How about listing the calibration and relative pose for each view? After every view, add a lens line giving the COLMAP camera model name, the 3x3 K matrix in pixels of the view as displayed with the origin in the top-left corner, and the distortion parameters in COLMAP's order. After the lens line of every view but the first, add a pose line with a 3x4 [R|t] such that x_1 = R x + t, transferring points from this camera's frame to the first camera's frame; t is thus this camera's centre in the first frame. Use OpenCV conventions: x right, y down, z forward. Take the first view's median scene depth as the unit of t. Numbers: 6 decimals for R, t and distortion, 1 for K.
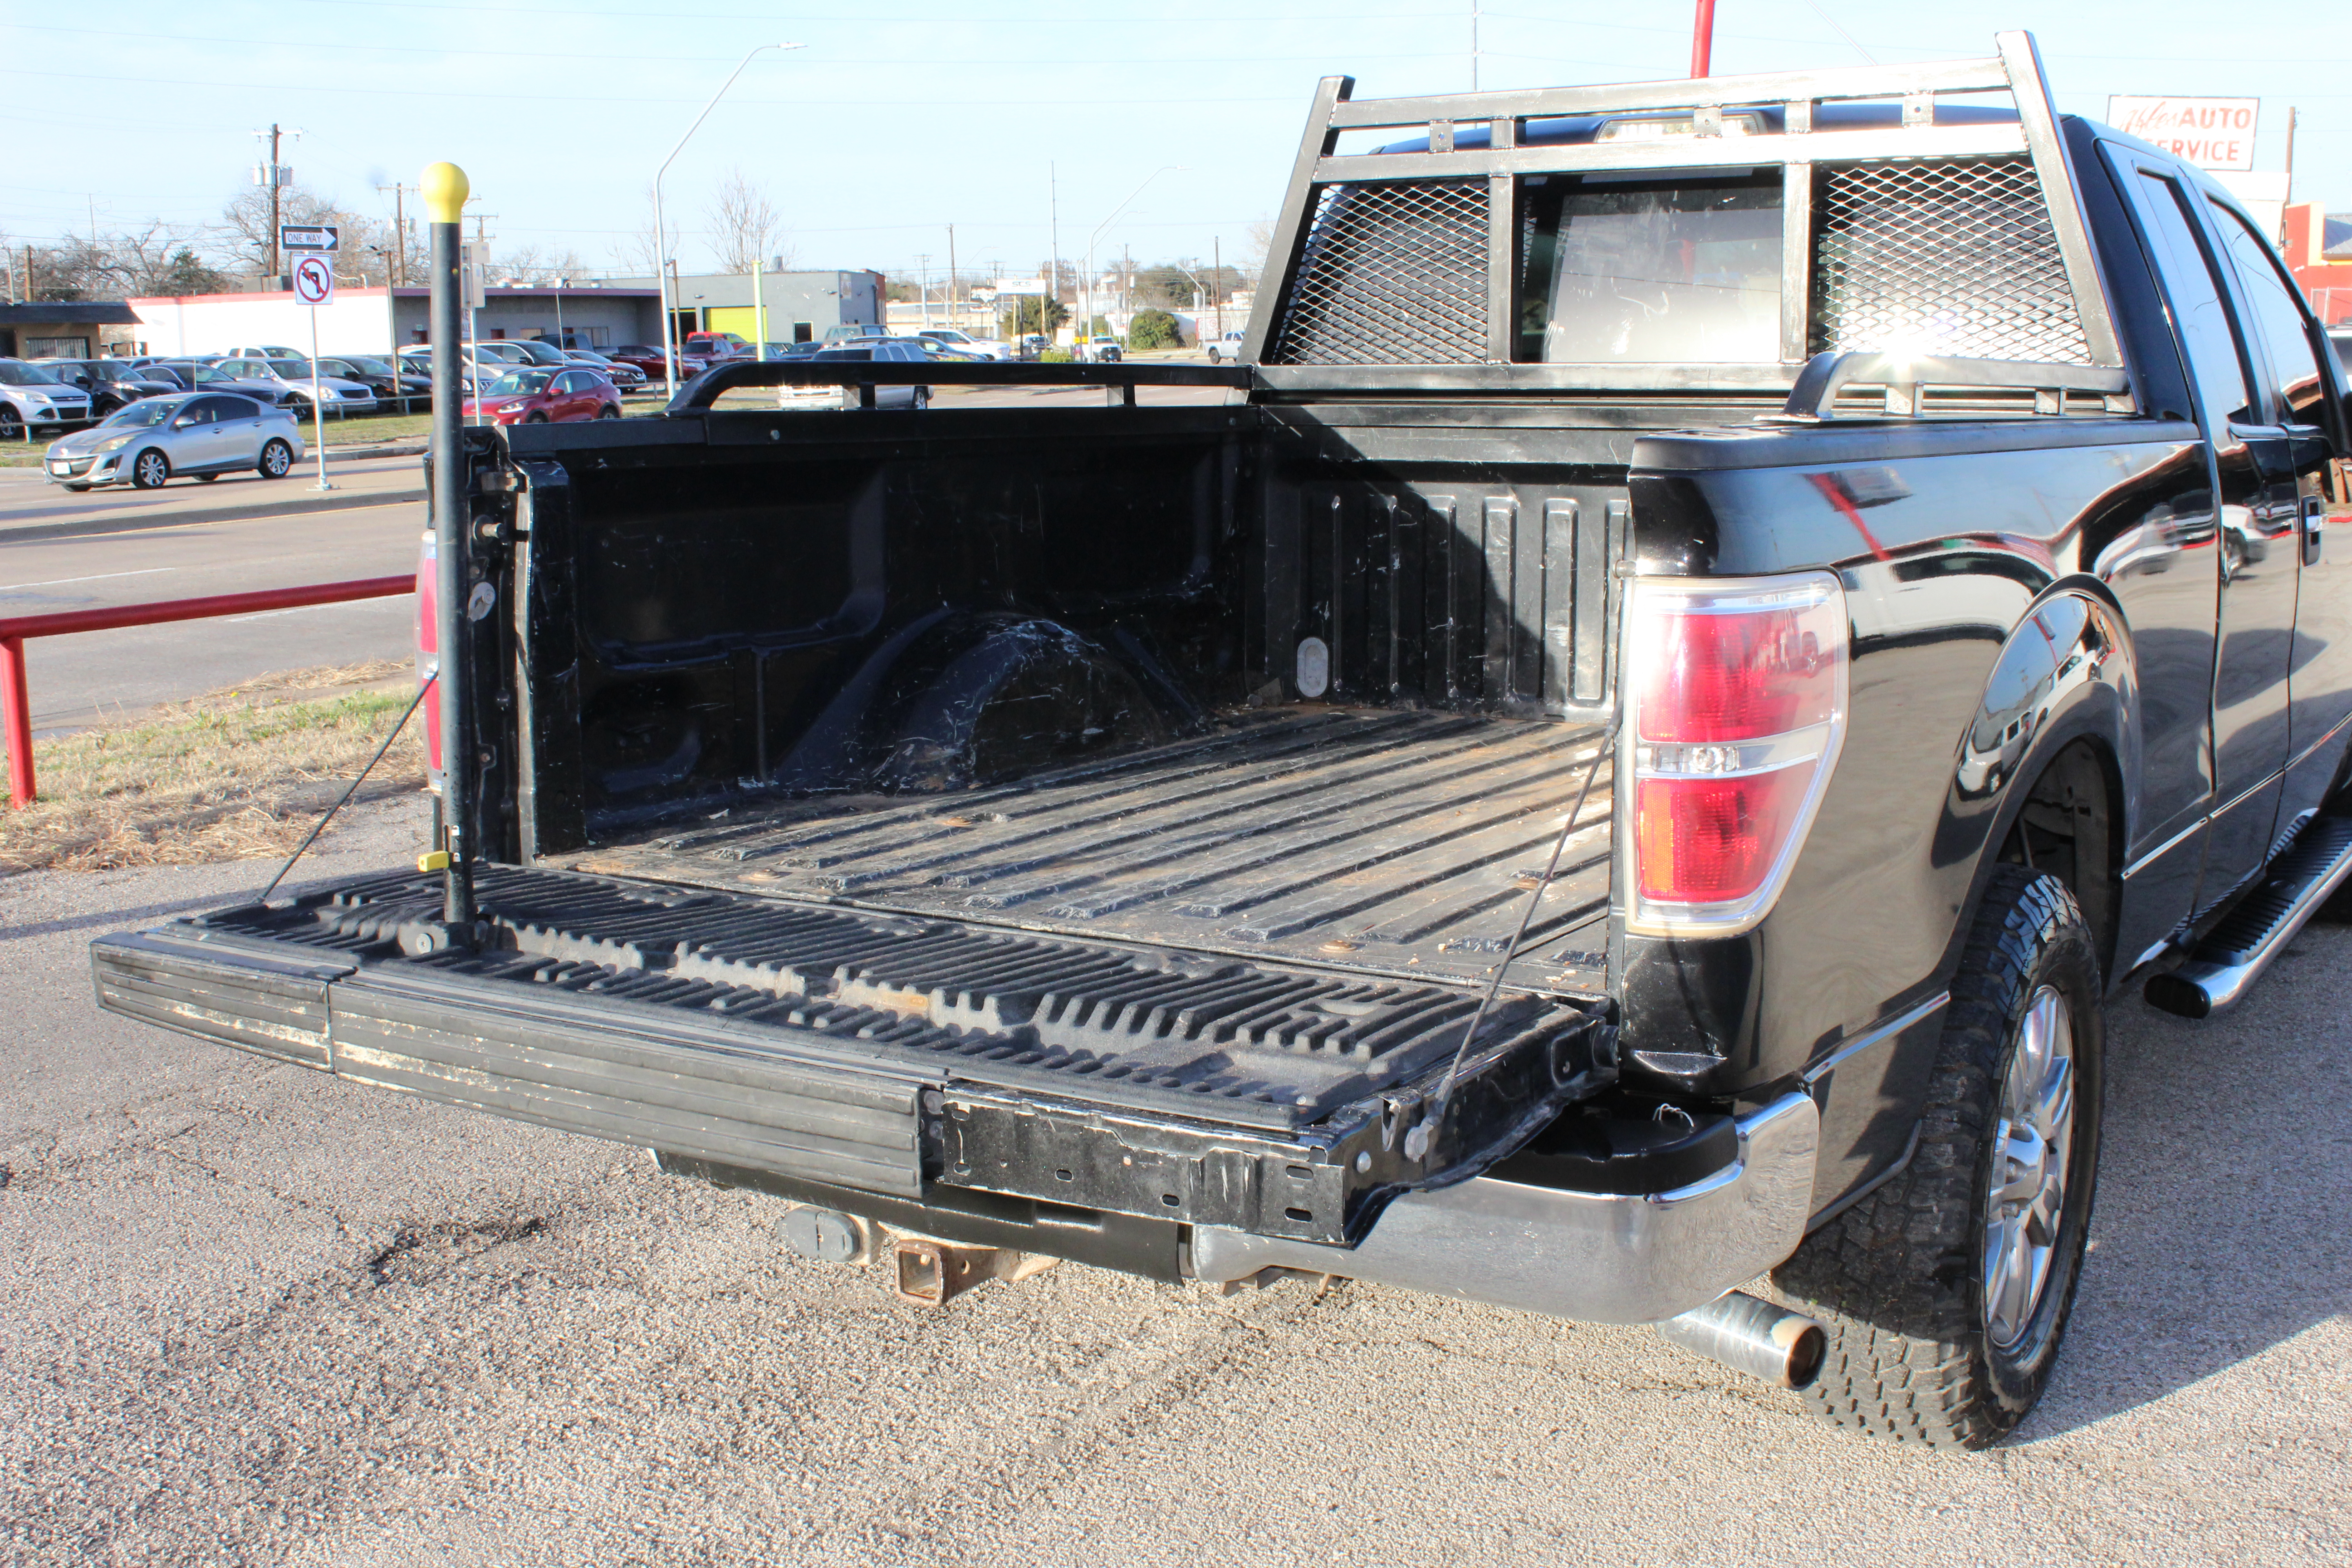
lens RADIAL K [[2617.4, 0, 1178.0], [0, 2617.4, 785.8], [0, 0, 1]] dist [-0.062253, 0.000000]
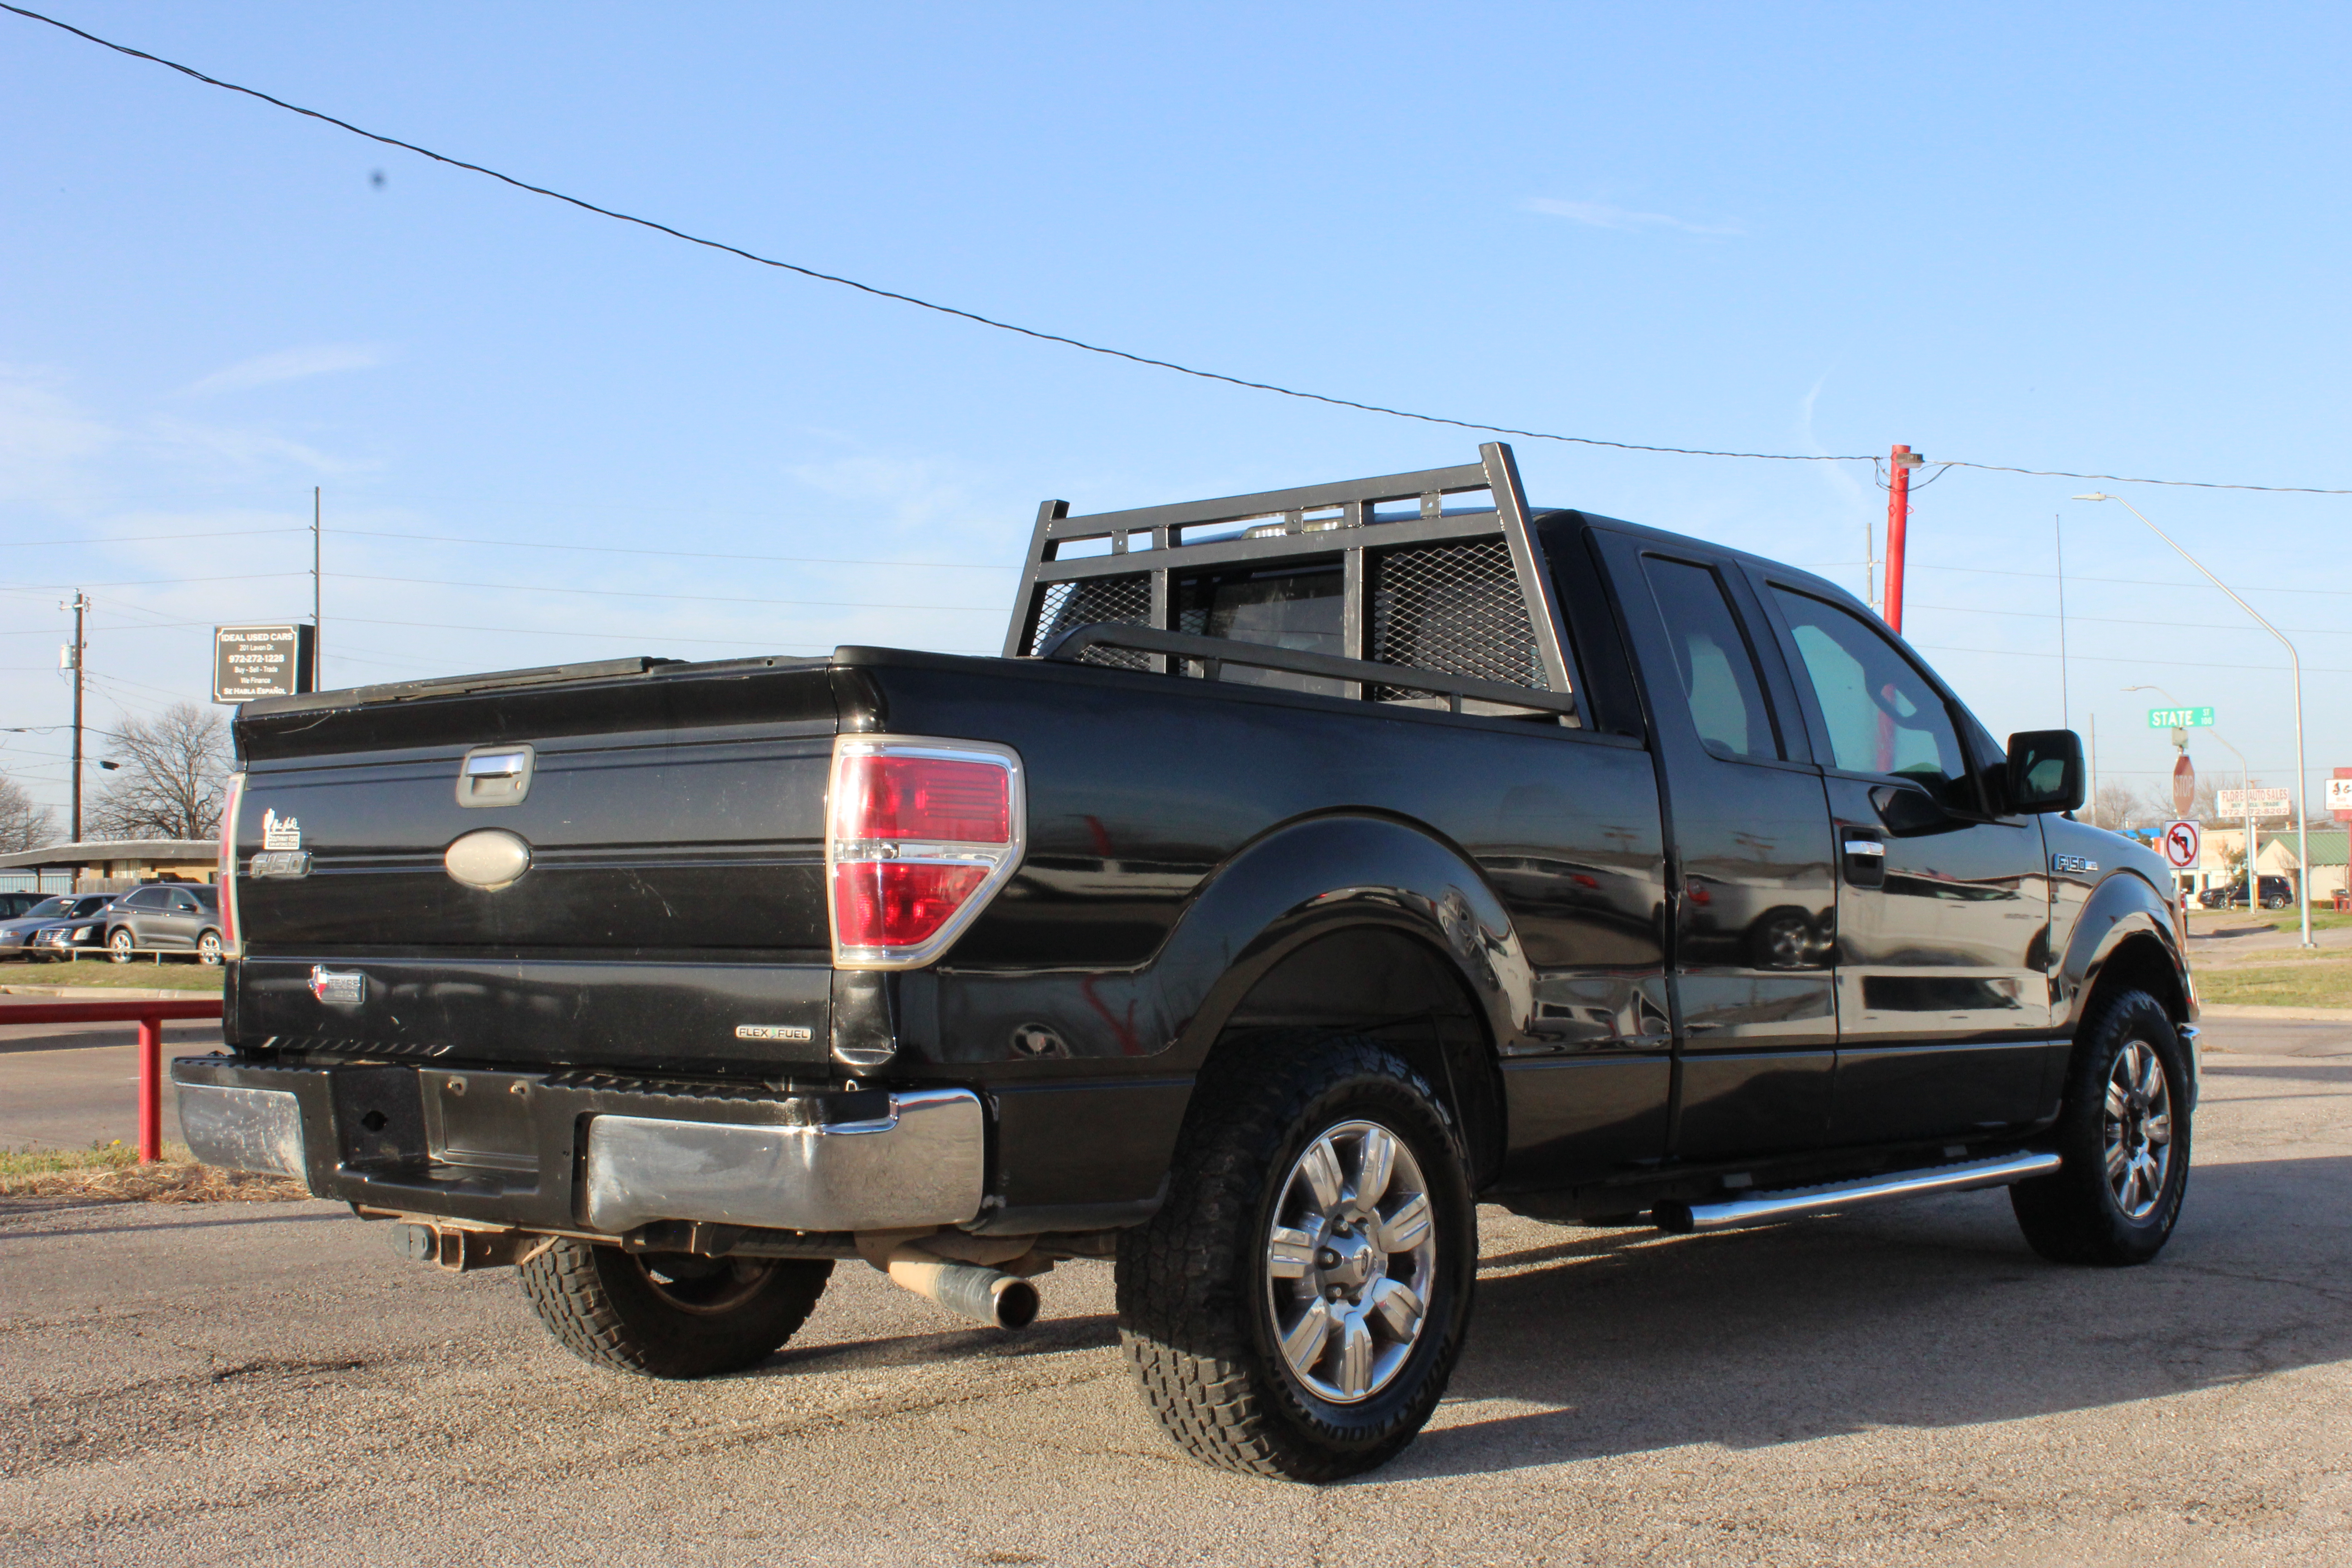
lens RADIAL K [[2819.3, 0, 1182.3], [0, 2819.3, 787.2], [0, 0, 1]] dist [-0.049013, 0.000000]
pose [[0.989711, 0.002063, -0.143064, 0.482117], [-0.032339, 0.977246, -0.209627, 0.231080], [0.139376, 0.212097, 0.967259, -0.453855]]
